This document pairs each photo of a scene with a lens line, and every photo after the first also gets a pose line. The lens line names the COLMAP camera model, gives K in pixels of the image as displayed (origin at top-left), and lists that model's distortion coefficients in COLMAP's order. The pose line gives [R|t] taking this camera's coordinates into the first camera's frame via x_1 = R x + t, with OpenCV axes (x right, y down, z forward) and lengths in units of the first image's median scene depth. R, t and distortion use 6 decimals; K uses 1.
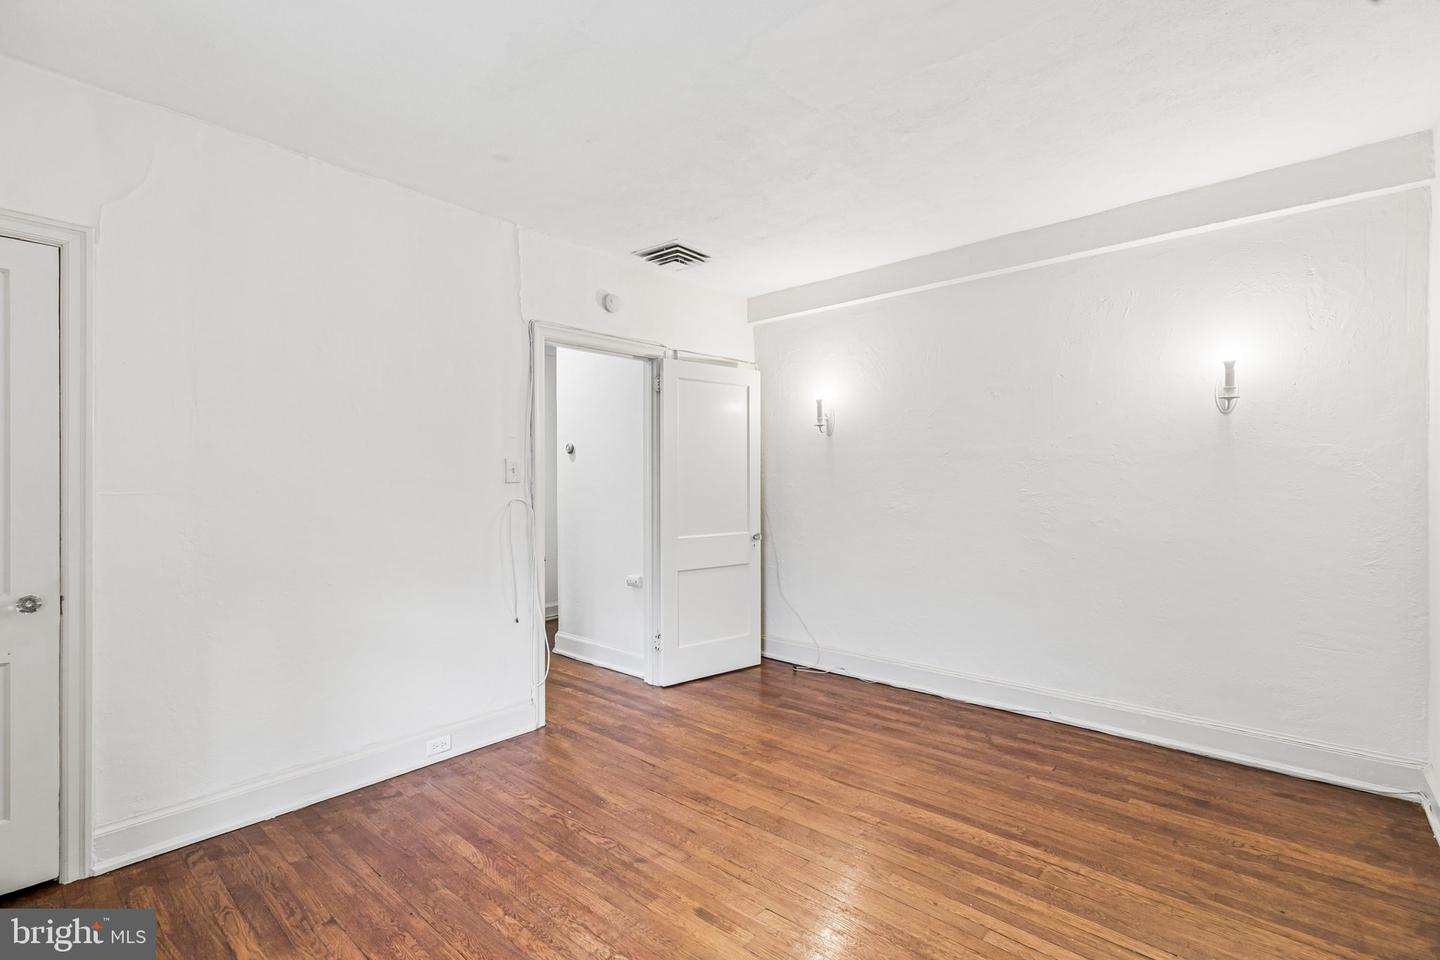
lens RADIAL K [[650.7, 0, 717.9], [0, 650.7, 475.8], [0, 0, 1]] dist [0.002356, -0.000280]
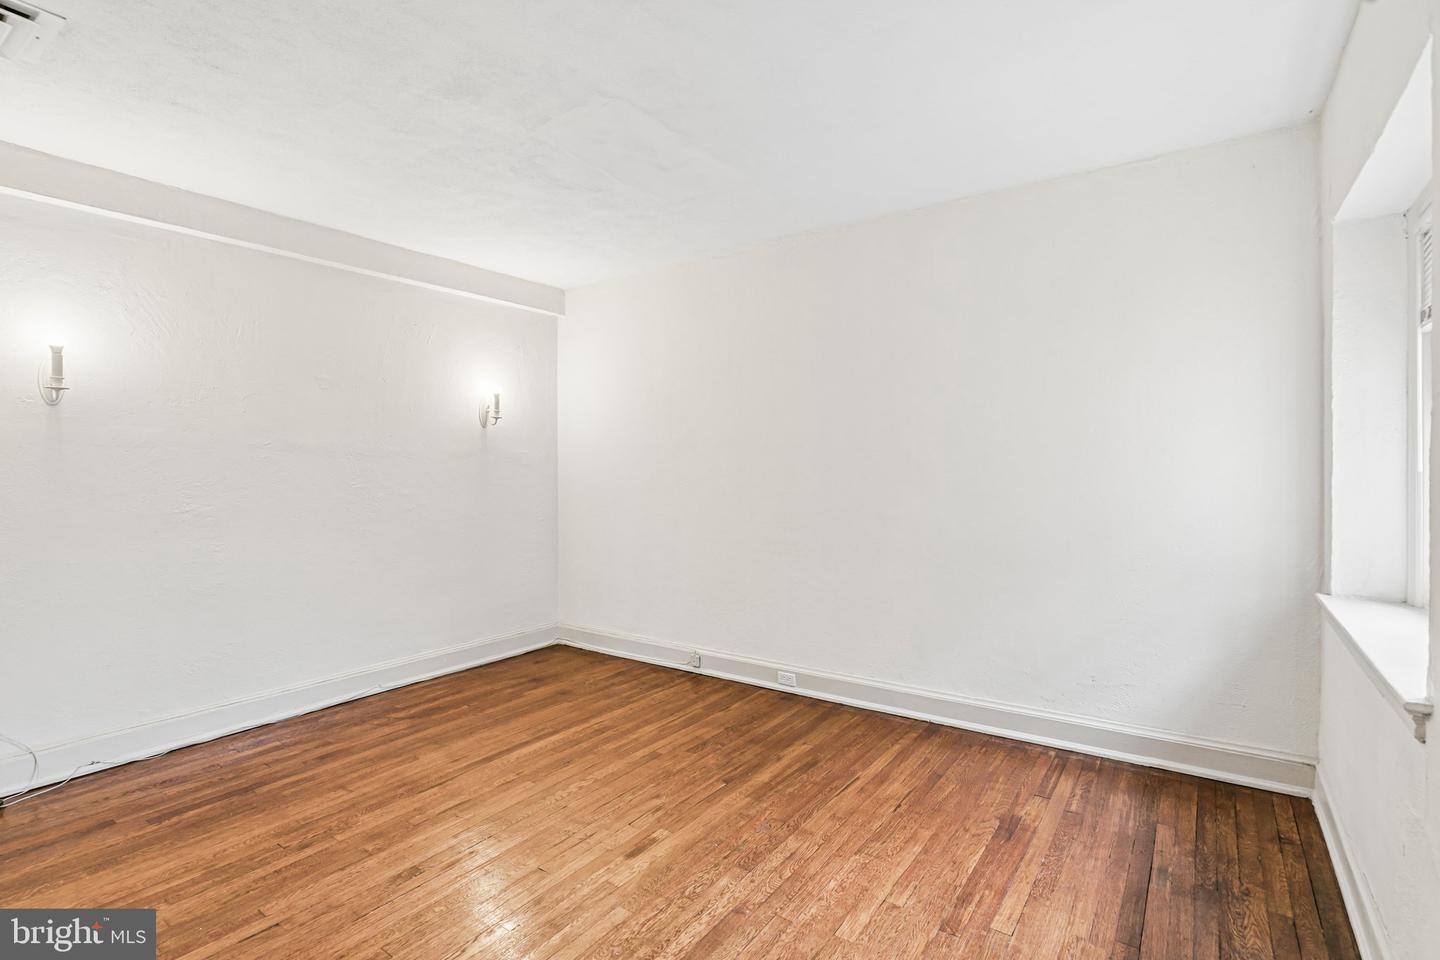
lens RADIAL K [[666.6, 0, 714.6], [0, 666.6, 476.6], [0, 0, 1]] dist [-0.003128, -0.000695]
pose [[-0.093899, -0.003168, 0.995577, -0.821156], [0.003644, 0.999987, 0.003526, 0.010666], [-0.995575, 0.003959, -0.093886, 0.671399]]
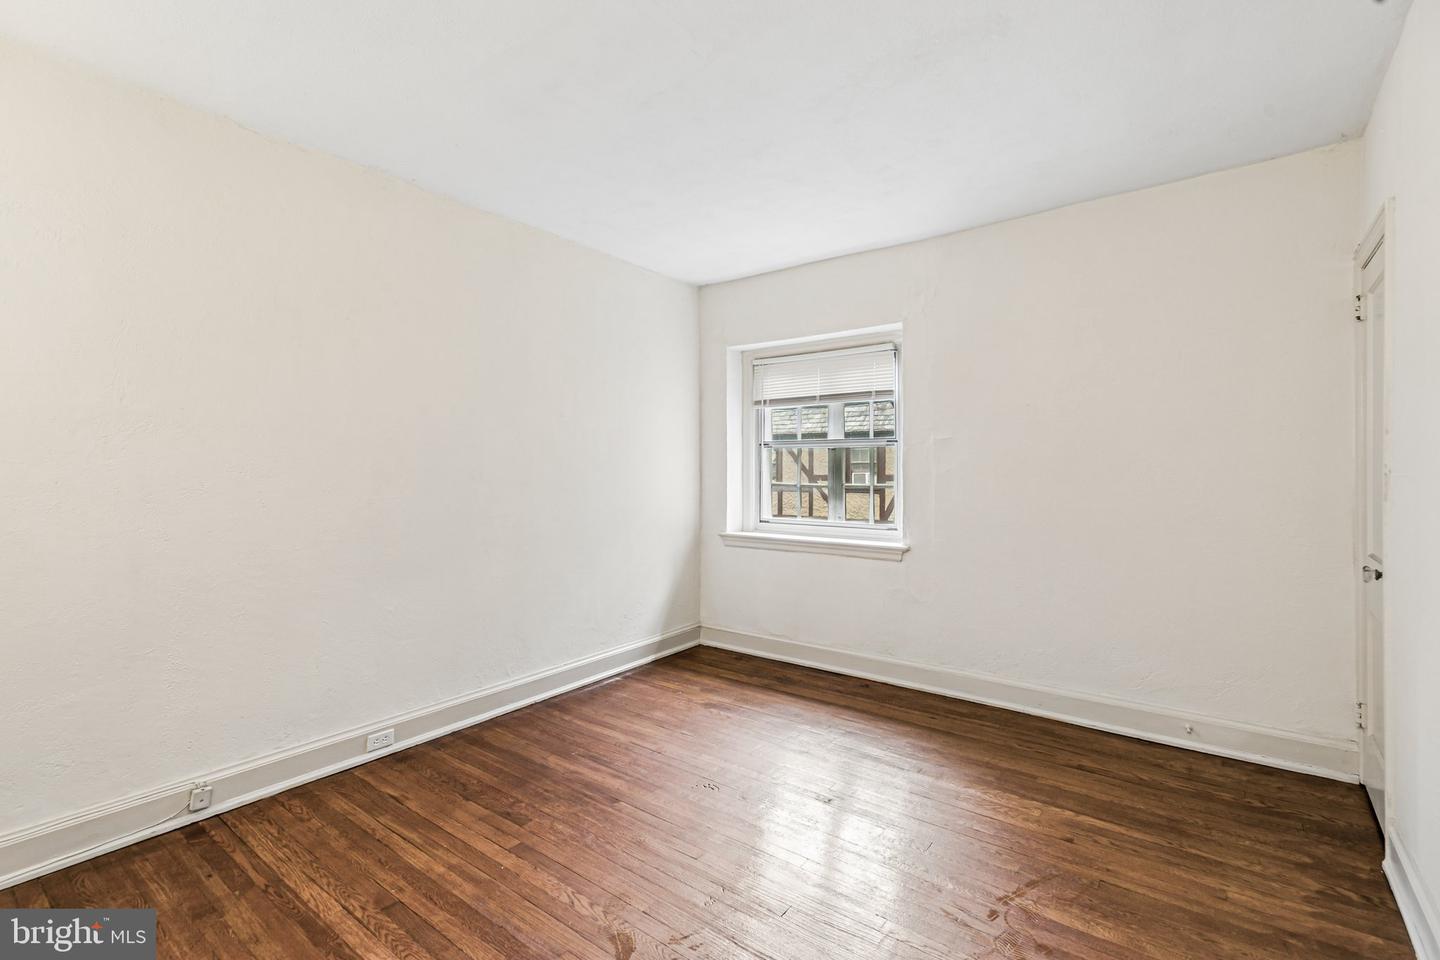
lens RADIAL K [[650.7, 0, 717.9], [0, 650.7, 475.8], [0, 0, 1]] dist [0.002356, -0.000280]
pose [[-0.997957, 0.006052, -0.063605, 0.073487], [0.005798, 0.999974, 0.004181, 0.014711], [0.063628, 0.003804, -0.997966, 1.466168]]
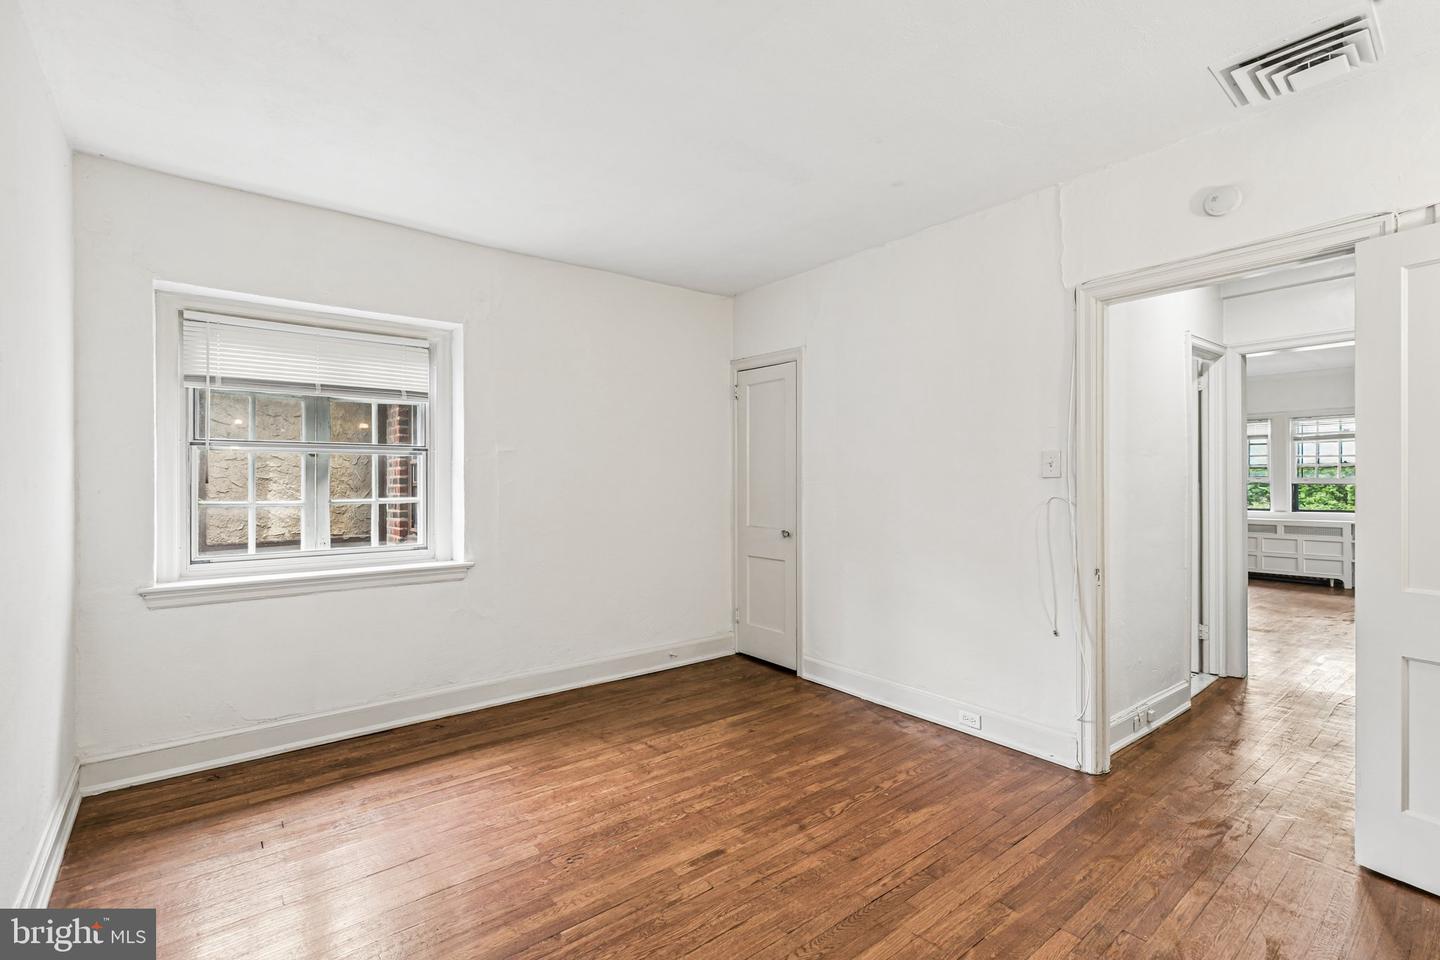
lens RADIAL K [[641.9, 0, 710.5], [0, 641.9, 482.3], [0, 0, 1]] dist [0.001080, -0.000079]
pose [[-0.182902, 0.008721, -0.983092, 0.756653], [0.008898, 0.999934, 0.007215, 0.007273], [0.983091, -0.007428, -0.182968, 0.835236]]
